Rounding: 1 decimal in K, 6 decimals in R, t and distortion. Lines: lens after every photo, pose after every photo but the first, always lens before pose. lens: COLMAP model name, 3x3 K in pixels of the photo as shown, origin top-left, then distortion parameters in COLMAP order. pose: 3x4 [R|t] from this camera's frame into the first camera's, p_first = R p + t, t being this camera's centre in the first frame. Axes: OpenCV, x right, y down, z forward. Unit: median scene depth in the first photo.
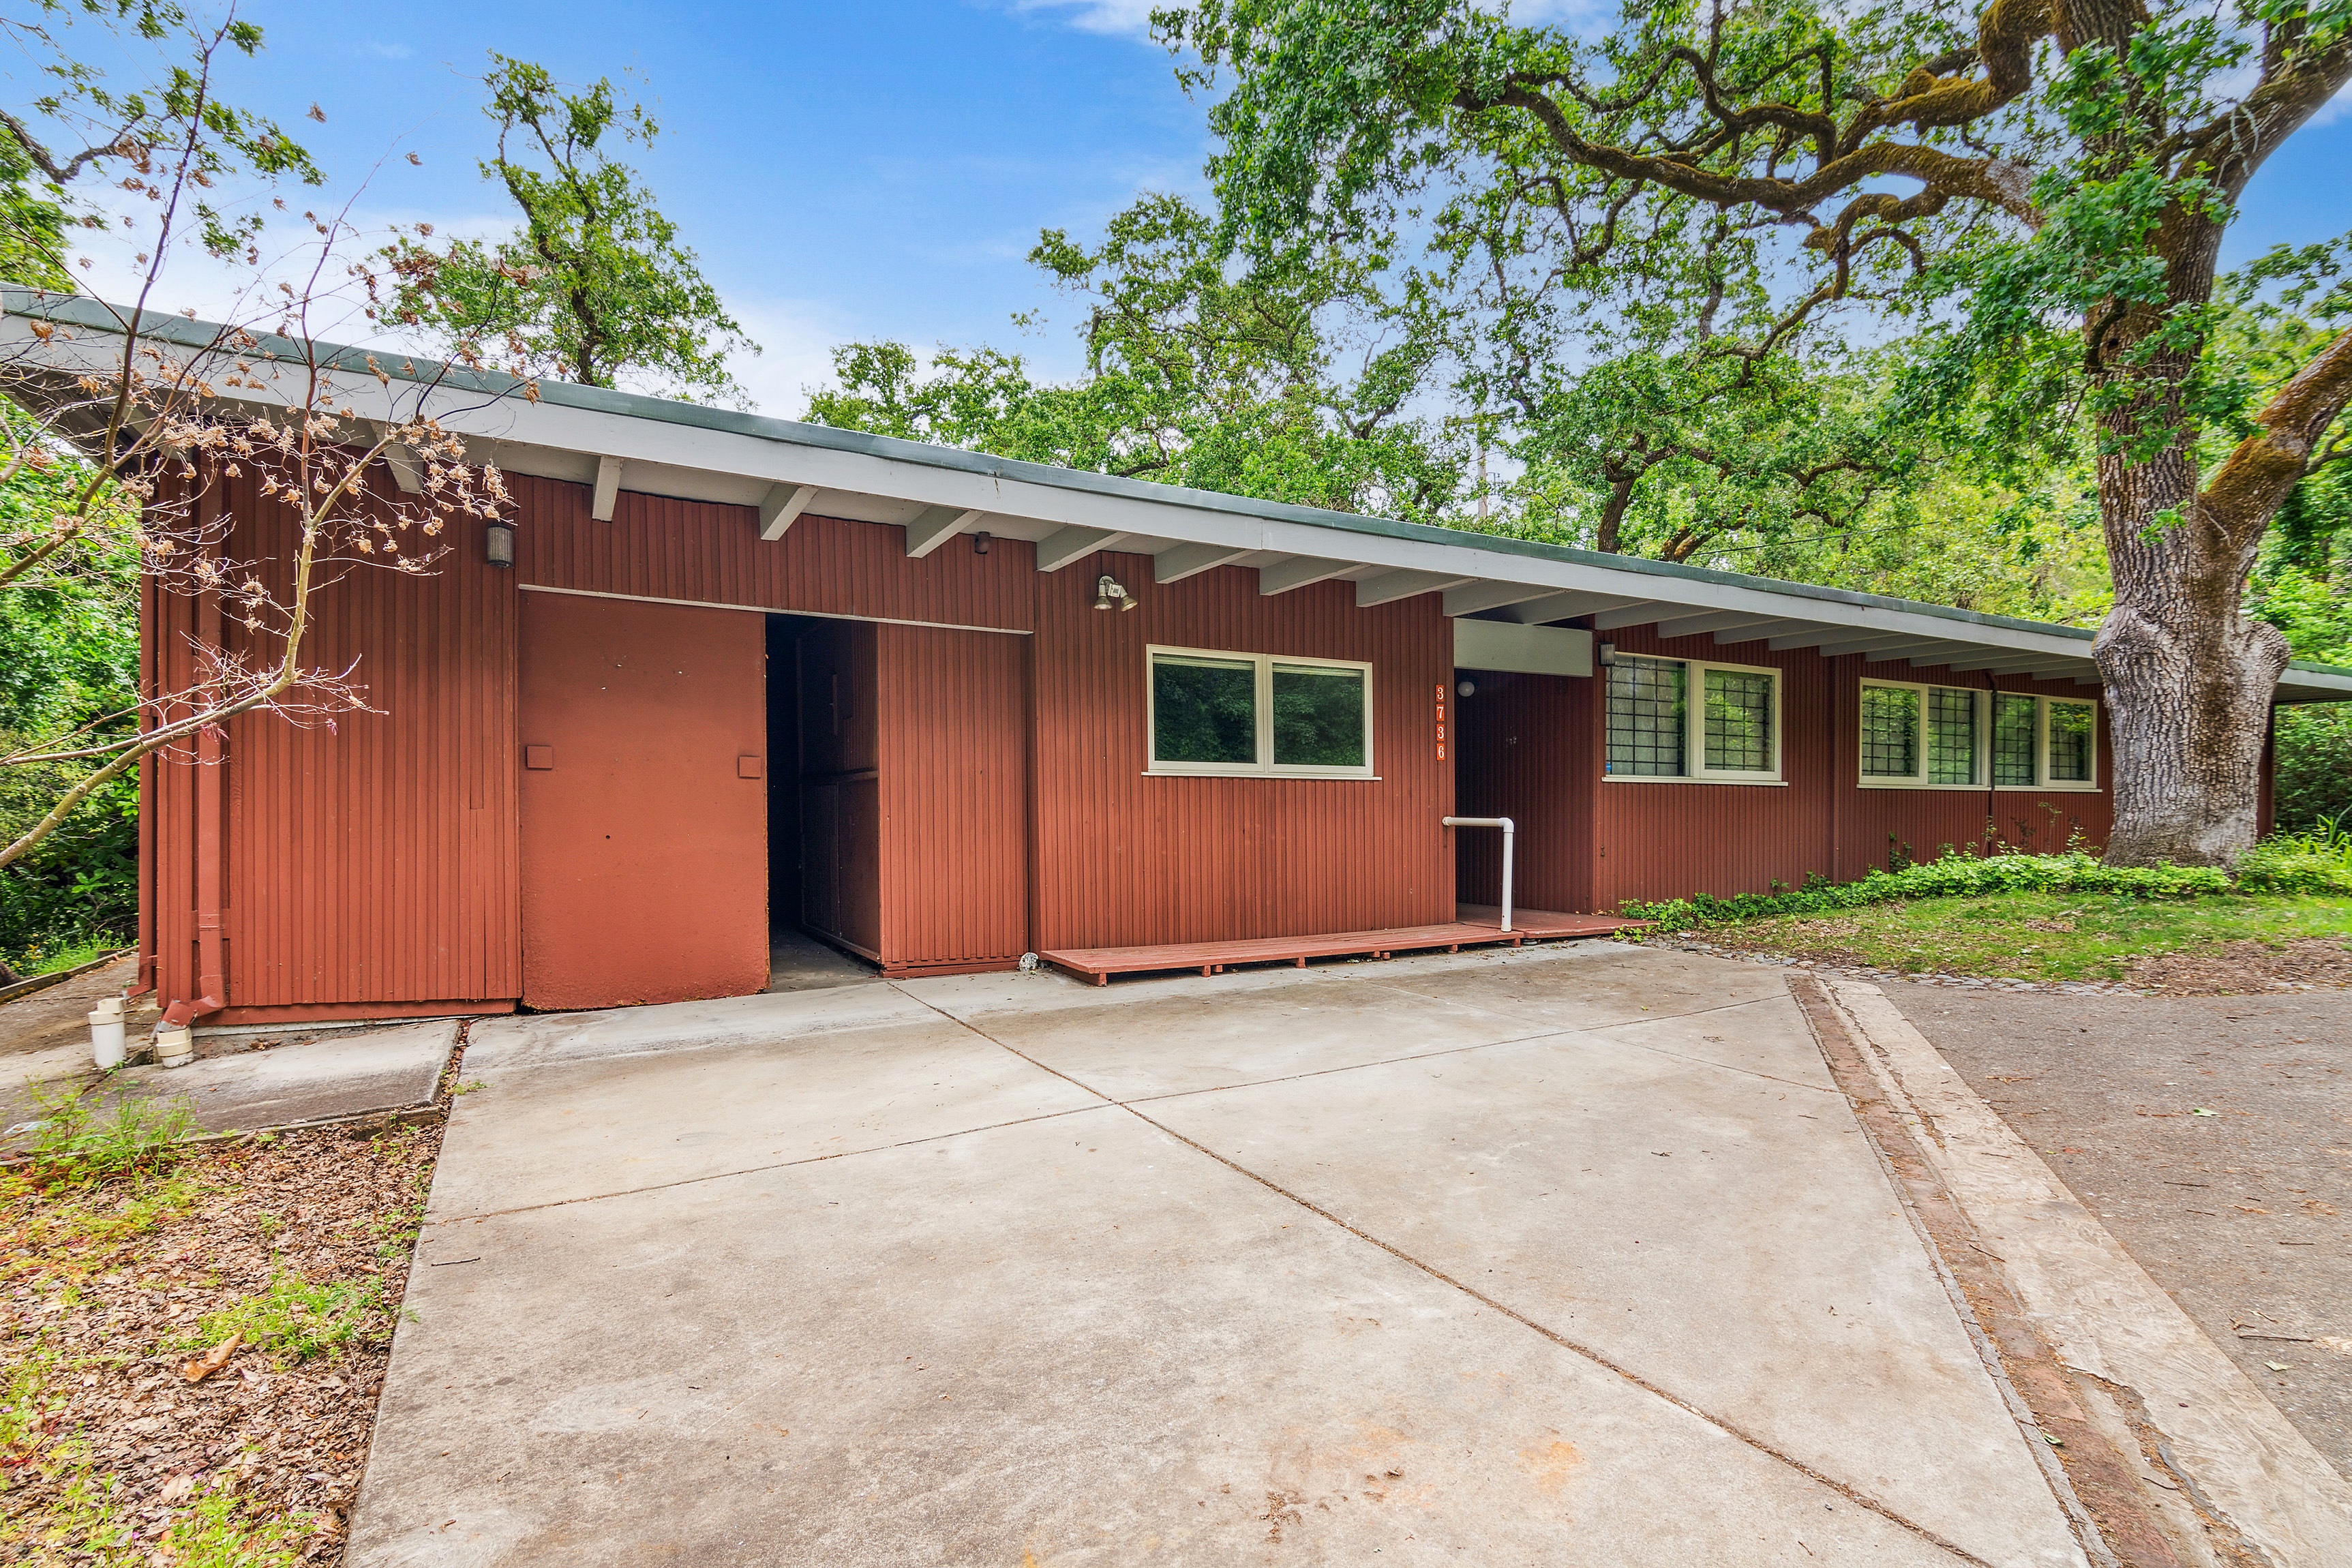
lens RADIAL K [[1138.6, 0, 1180.9], [0, 1138.6, 790.2], [0, 0, 1]] dist [-0.000128, 0.002028]
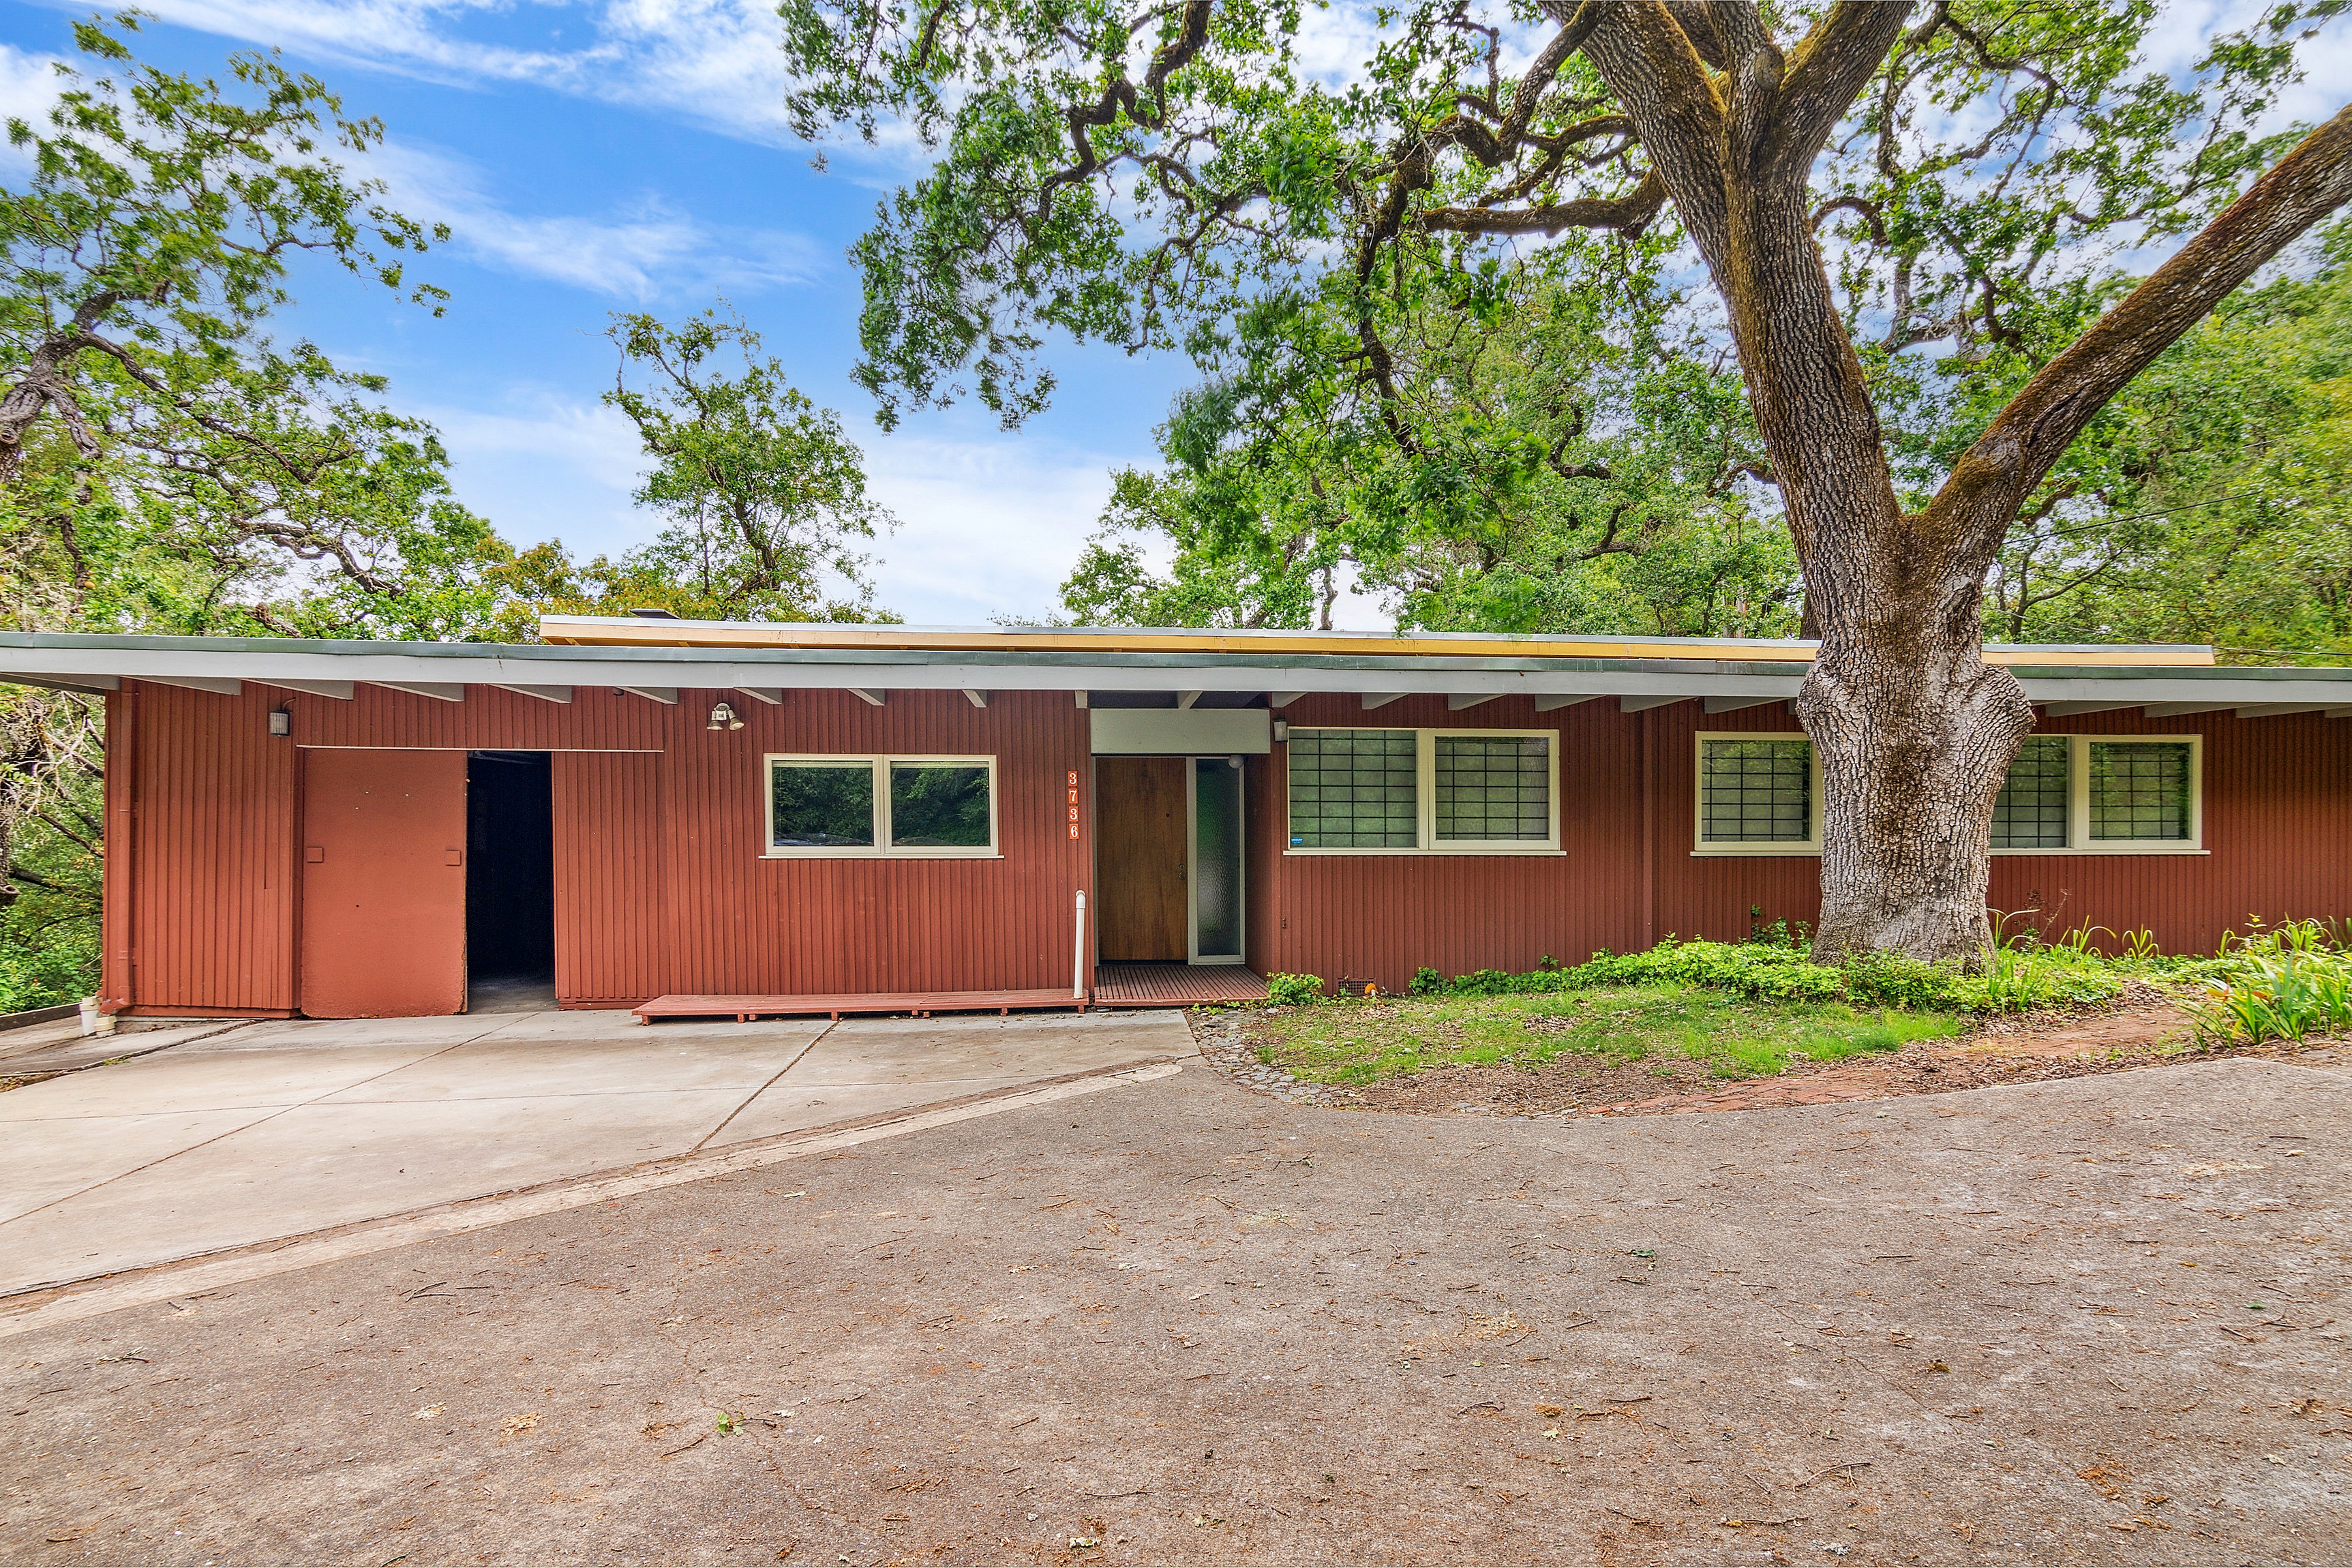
lens RADIAL K [[1138.6, 0, 1185.8], [0, 1138.6, 795.7], [0, 0, 1]] dist [-0.000128, 0.002028]
pose [[0.917289, -0.015003, -0.397939, 0.795309], [0.008540, 0.999801, -0.018008, -0.049251], [0.398130, 0.013120, 0.917235, 0.030446]]
